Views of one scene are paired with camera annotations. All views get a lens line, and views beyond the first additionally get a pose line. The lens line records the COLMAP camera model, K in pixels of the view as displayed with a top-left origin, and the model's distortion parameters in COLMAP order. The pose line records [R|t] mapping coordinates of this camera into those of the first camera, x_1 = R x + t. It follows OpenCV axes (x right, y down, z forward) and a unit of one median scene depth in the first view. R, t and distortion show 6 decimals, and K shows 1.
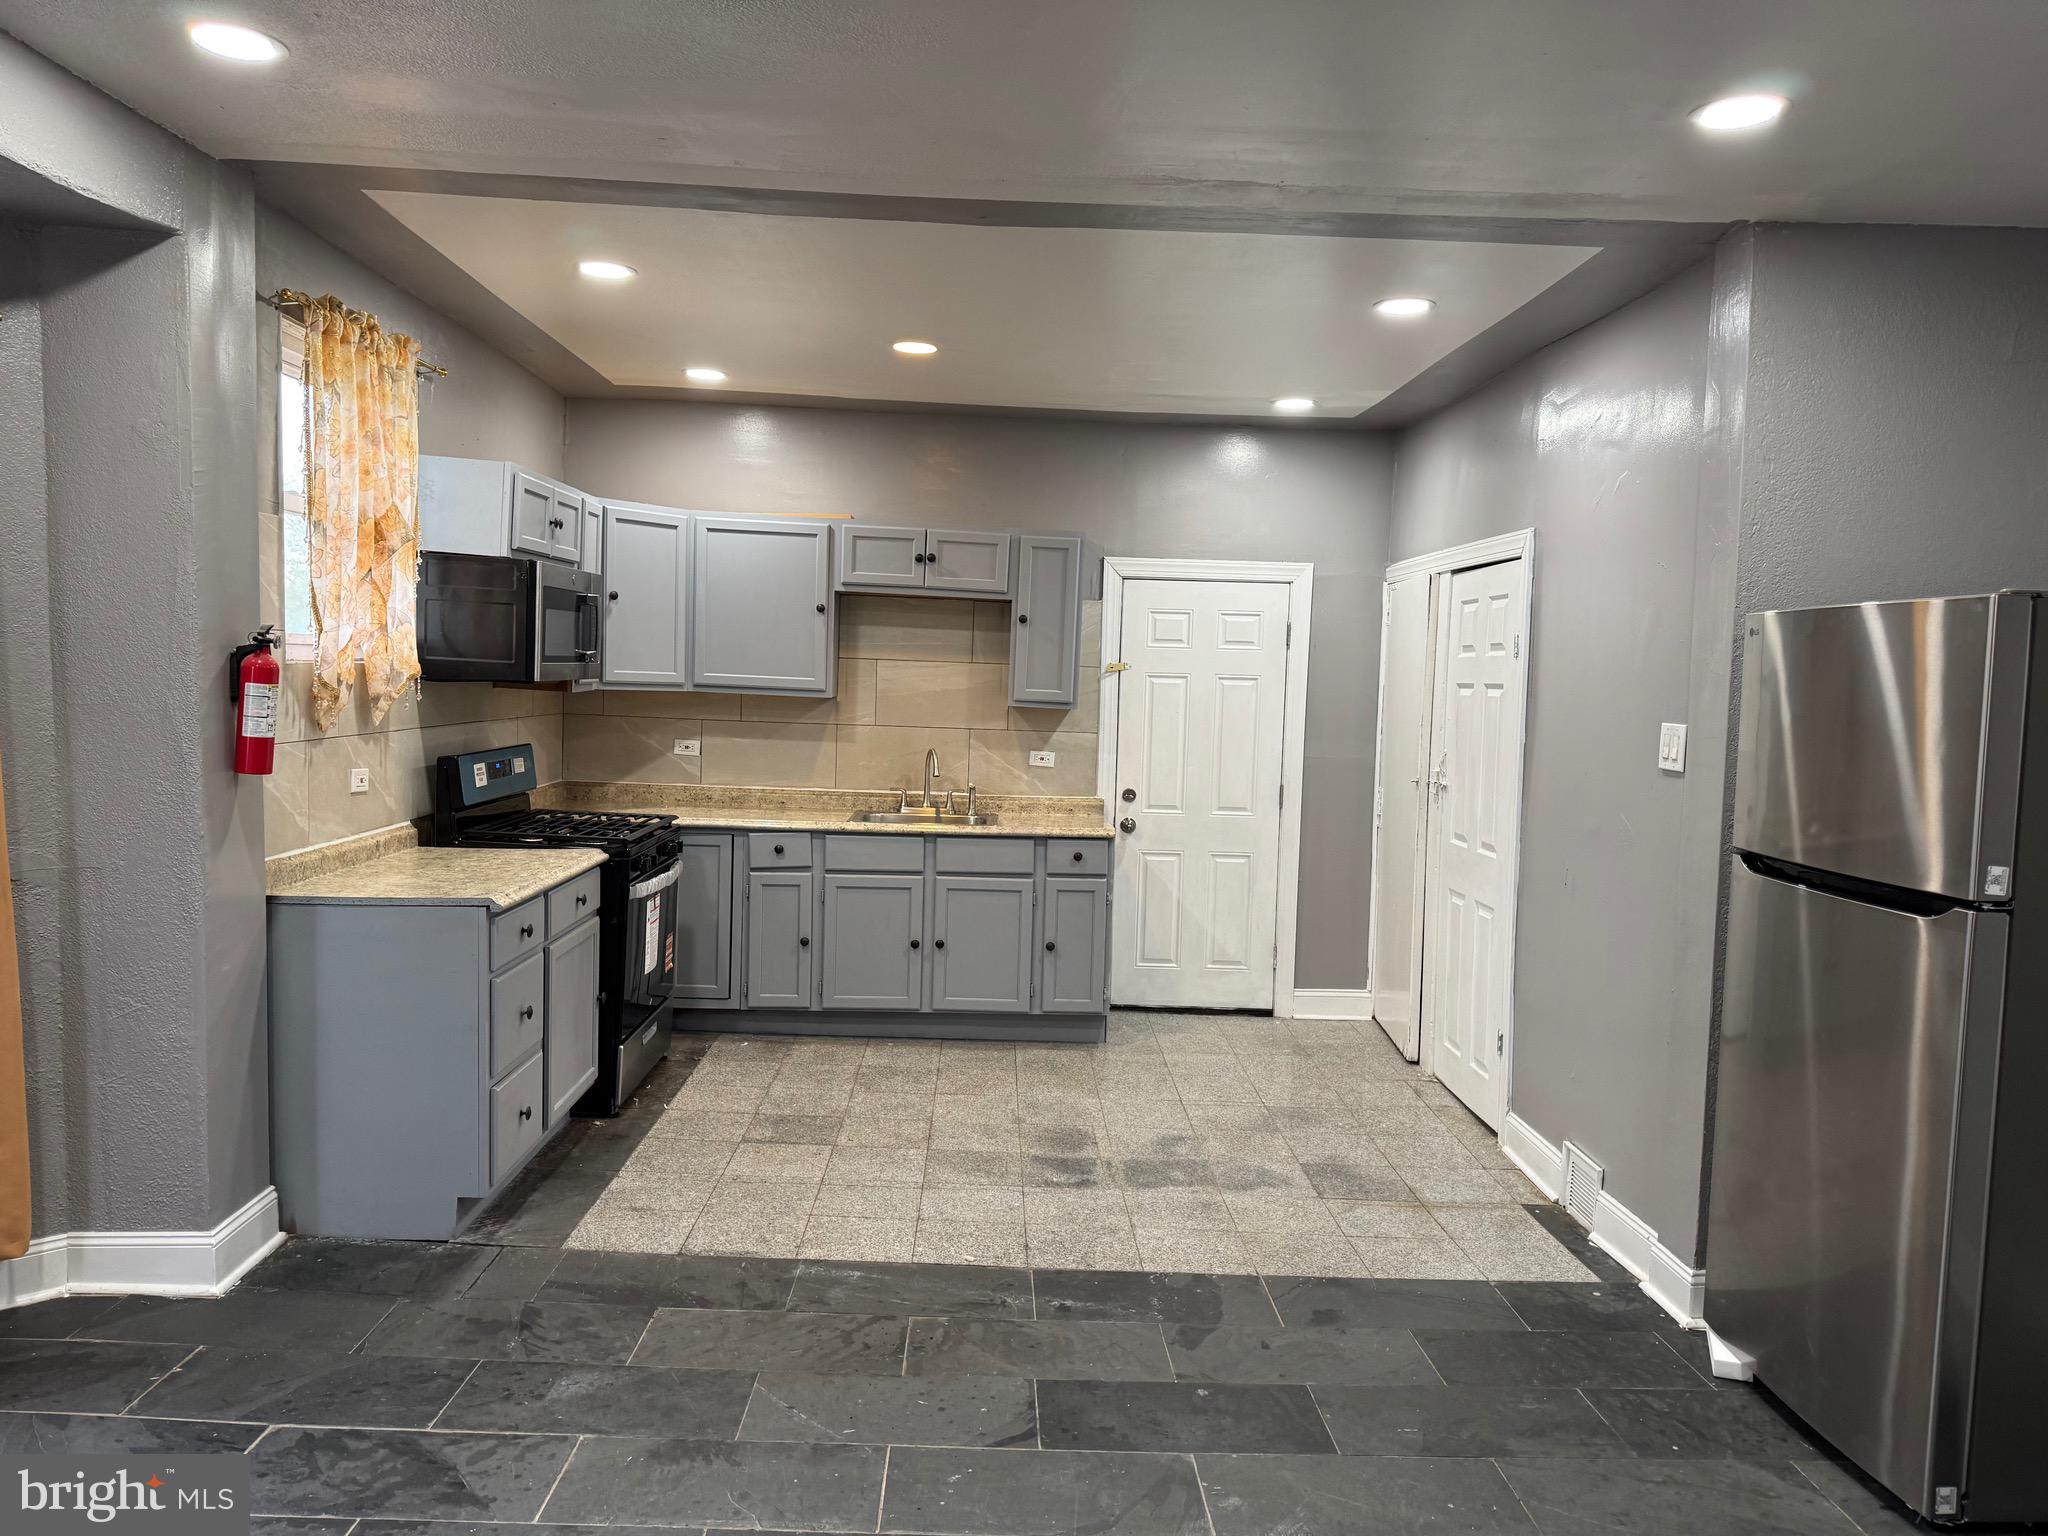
lens RADIAL K [[1444.7, 0, 1025.8], [0, 1444.7, 780.4], [0, 0, 1]] dist [0.094160, -0.113013]
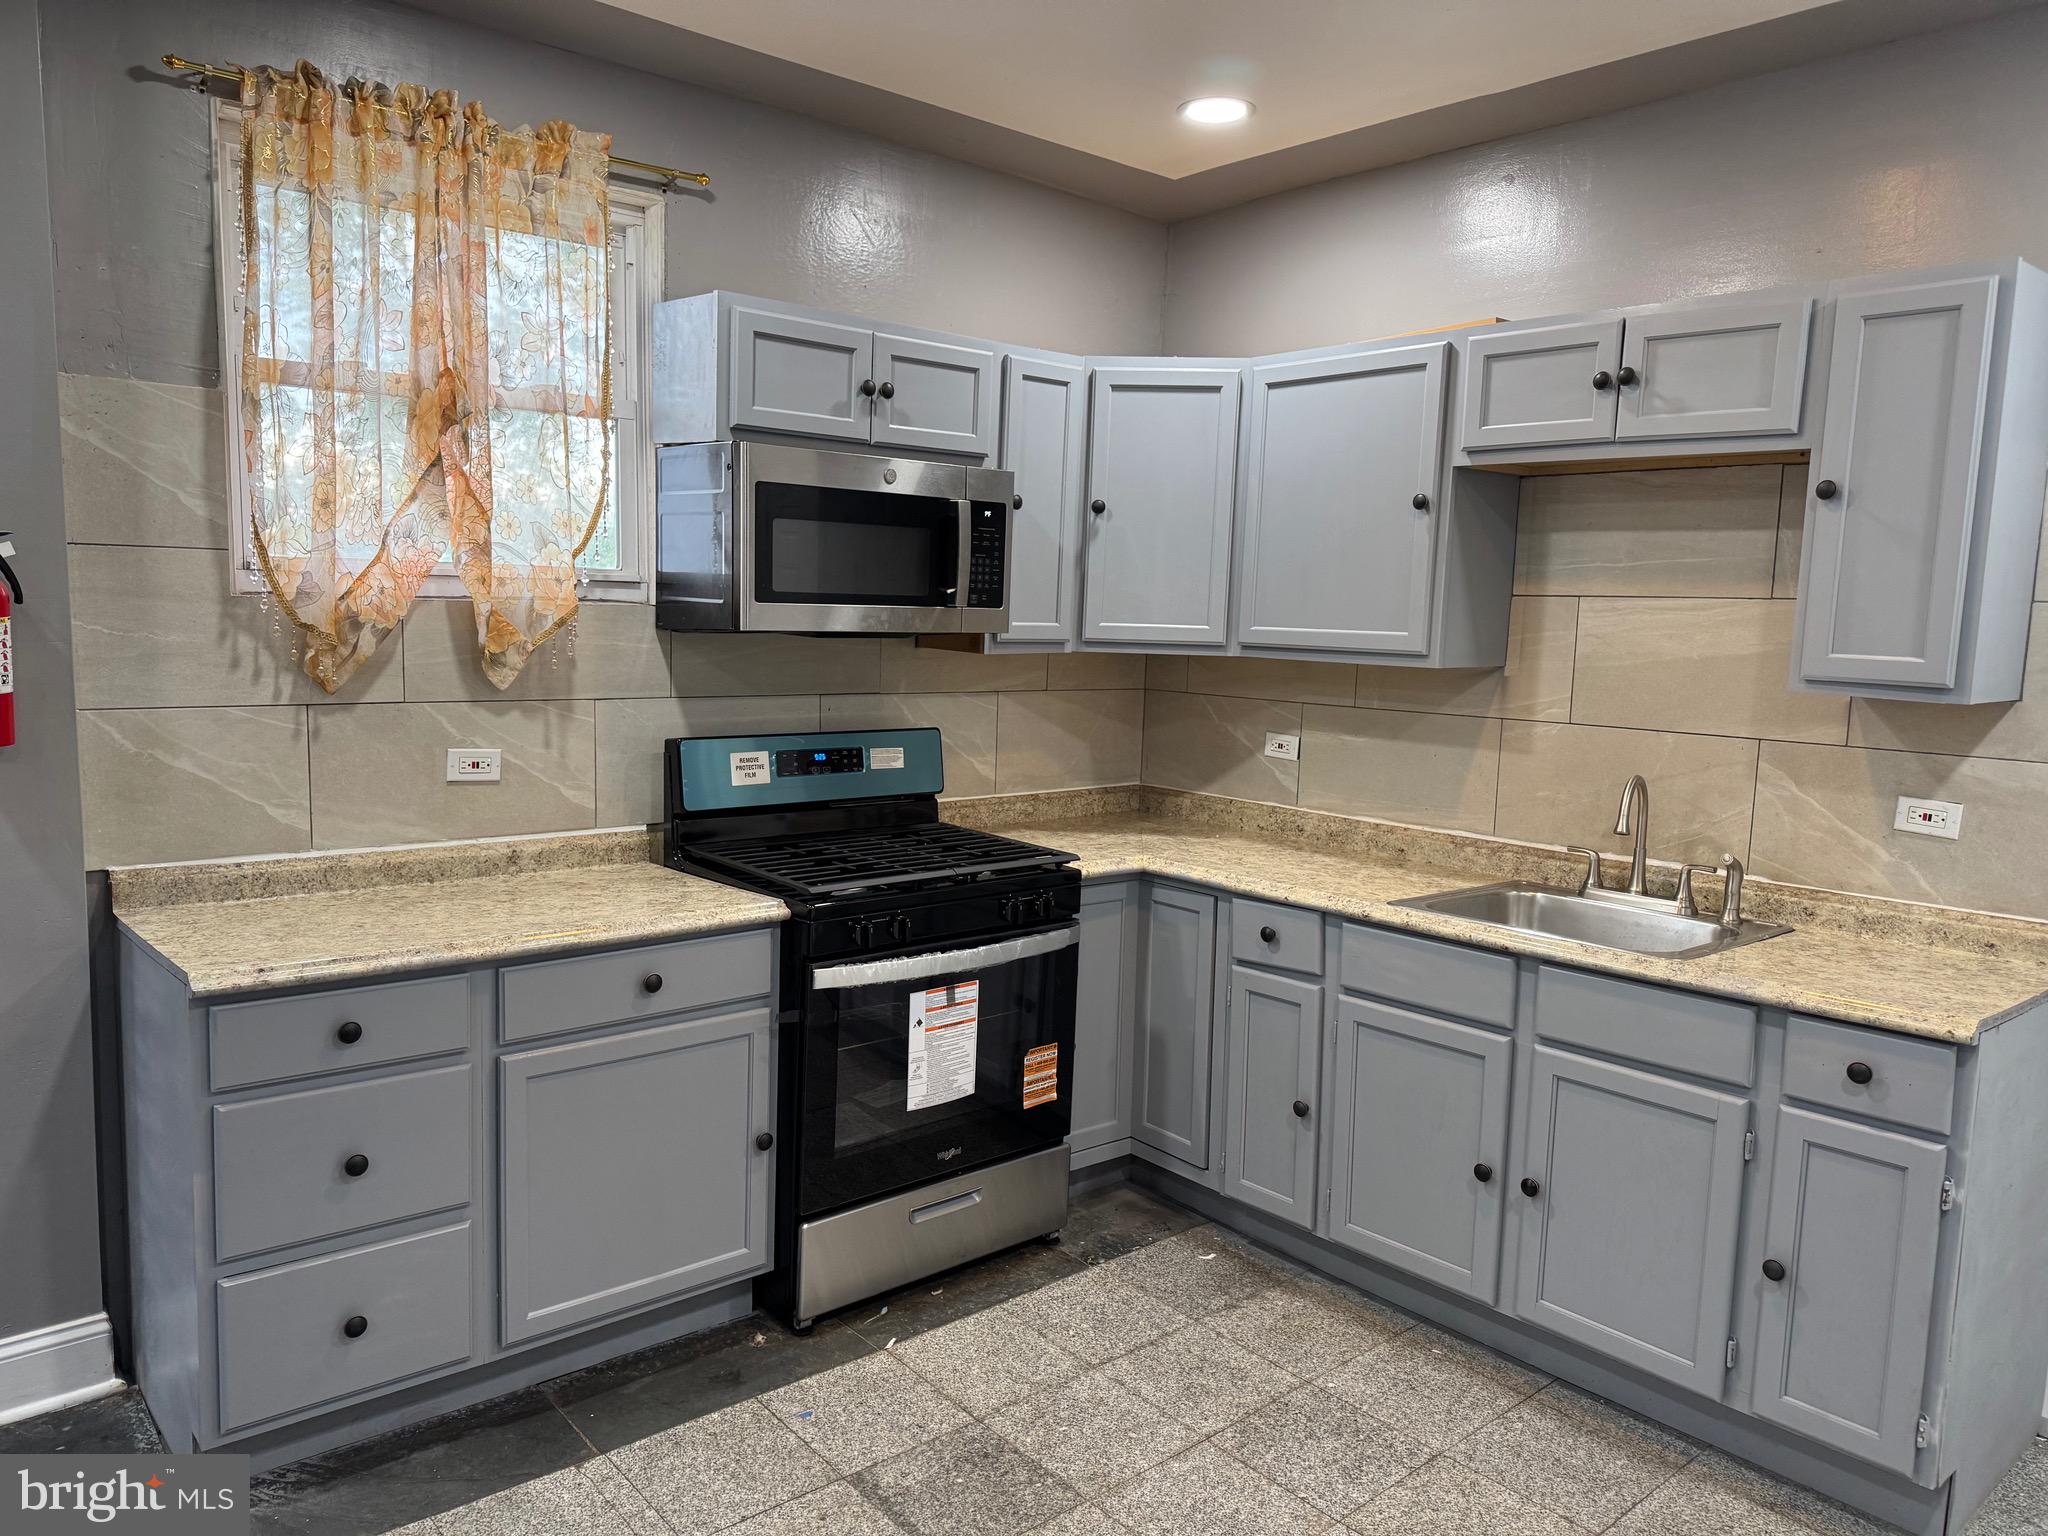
lens RADIAL K [[1444.8, 0, 1012.8], [0, 1444.8, 771.1], [0, 0, 1]] dist [0.133962, -0.186018]
pose [[0.626923, 0.069026, -0.776017, 0.220254], [-0.064674, 0.997240, 0.036455, -0.032799], [0.776392, 0.027334, 0.629657, 0.614451]]
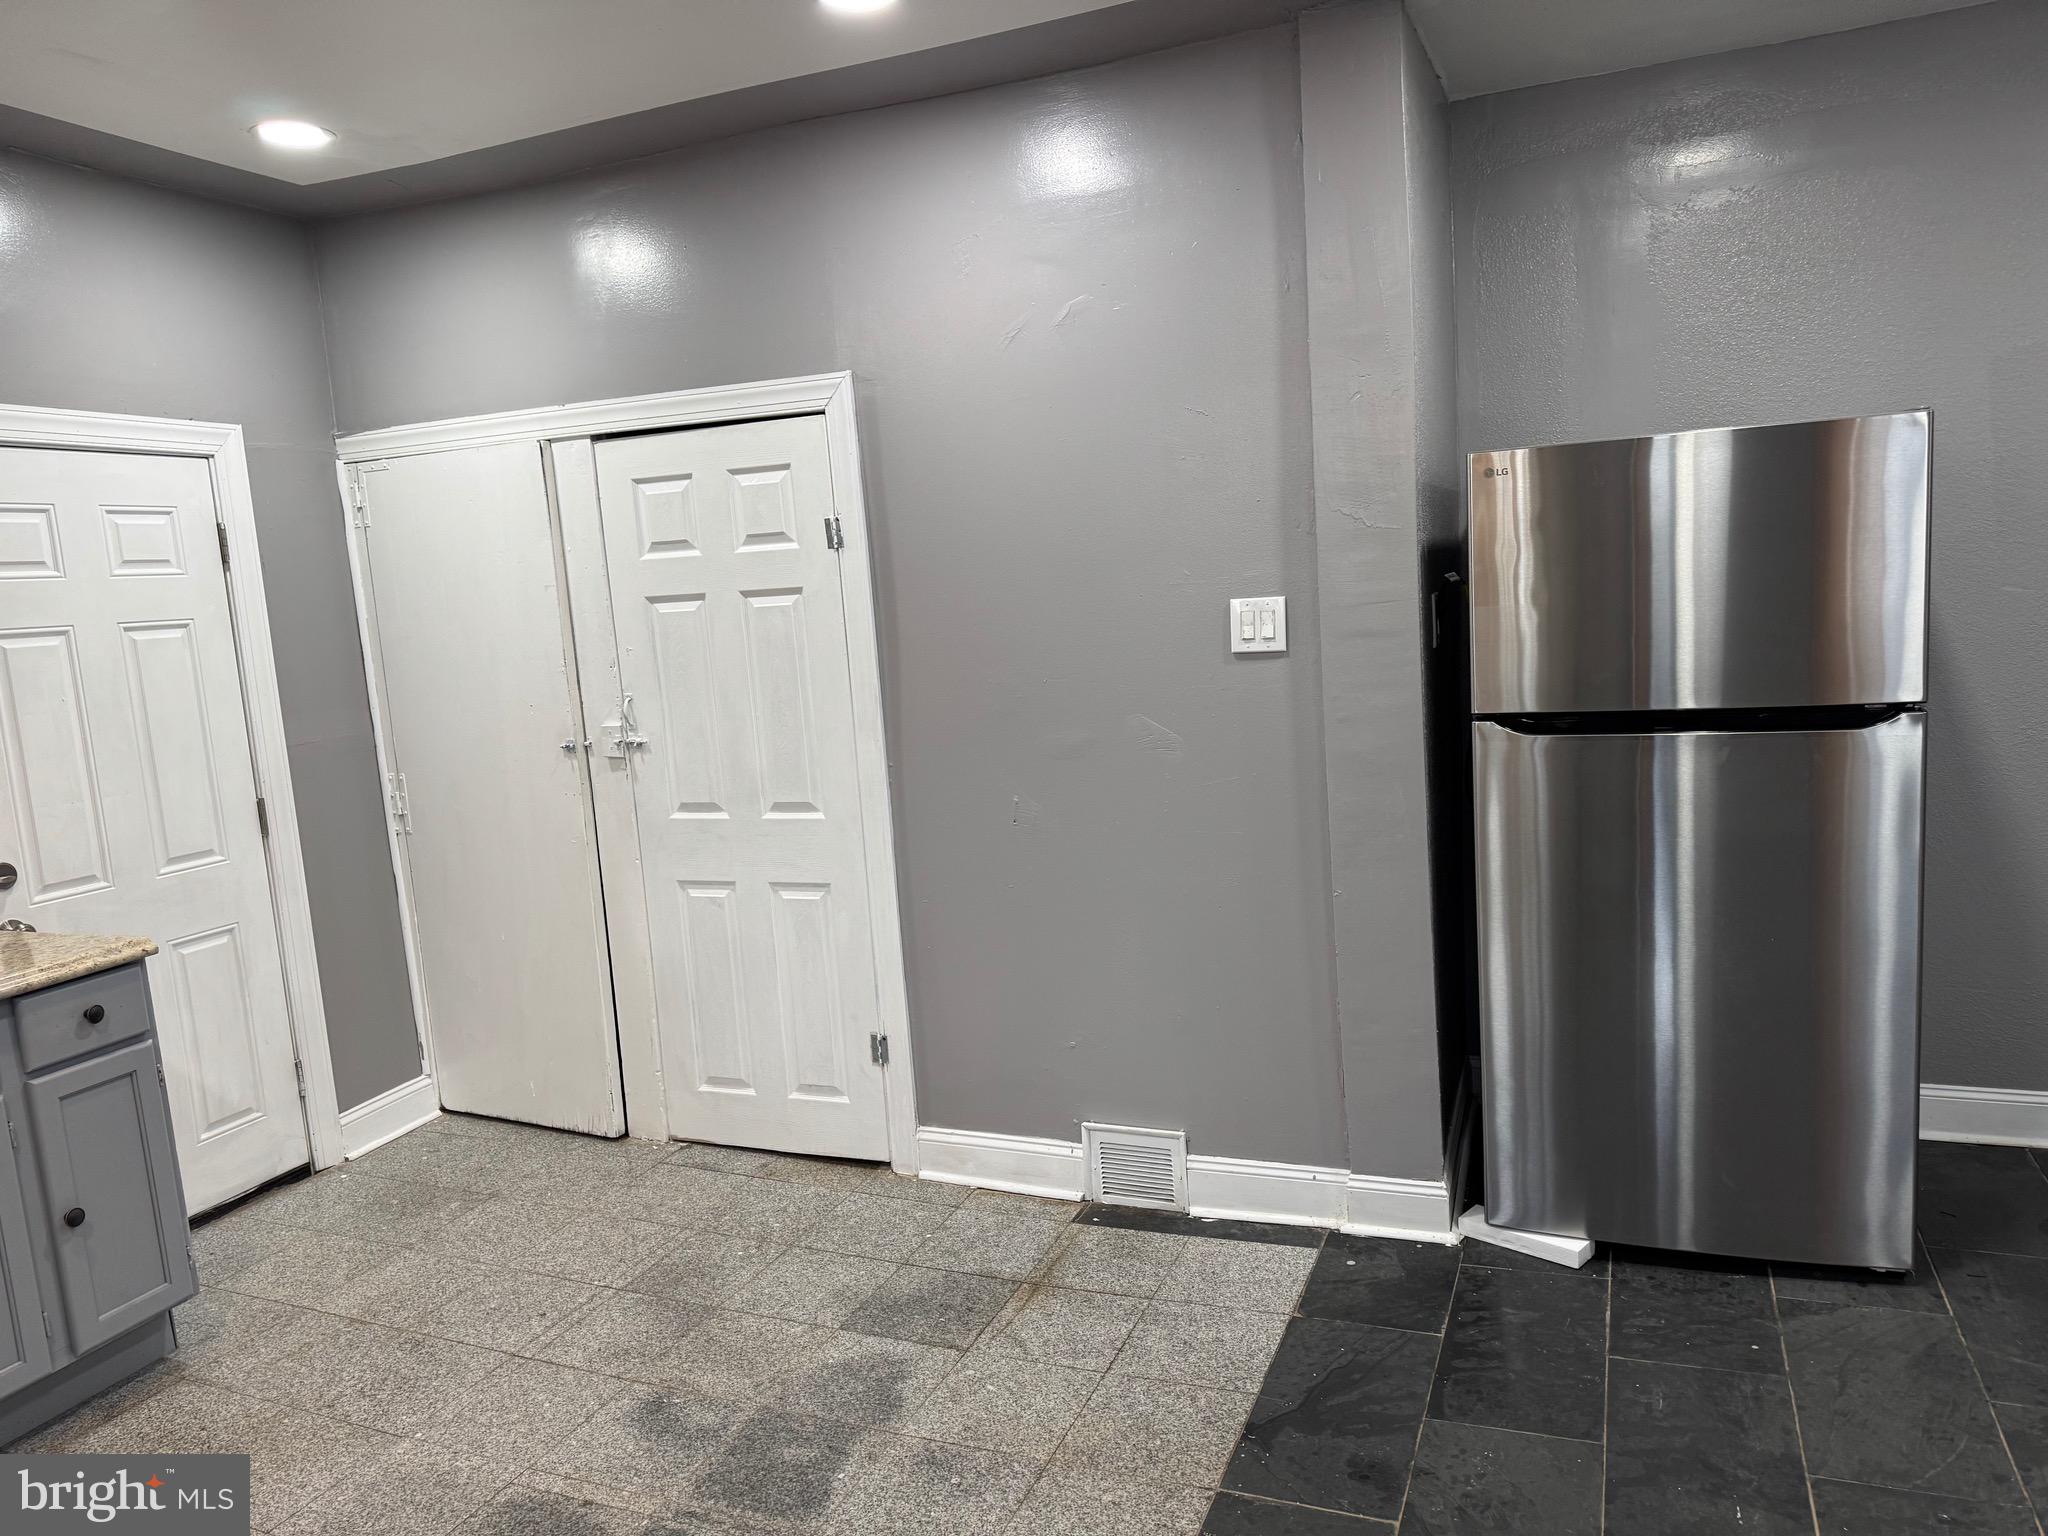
lens RADIAL K [[1431.8, 0, 1026.7], [0, 1431.8, 774.0], [0, 0, 1]] dist [0.046526, -0.055309]
pose [[0.401775, -0.177205, 0.898429, -0.280627], [0.142577, 0.981239, 0.129778, -0.047629], [-0.904571, 0.075954, 0.419503, 0.564780]]
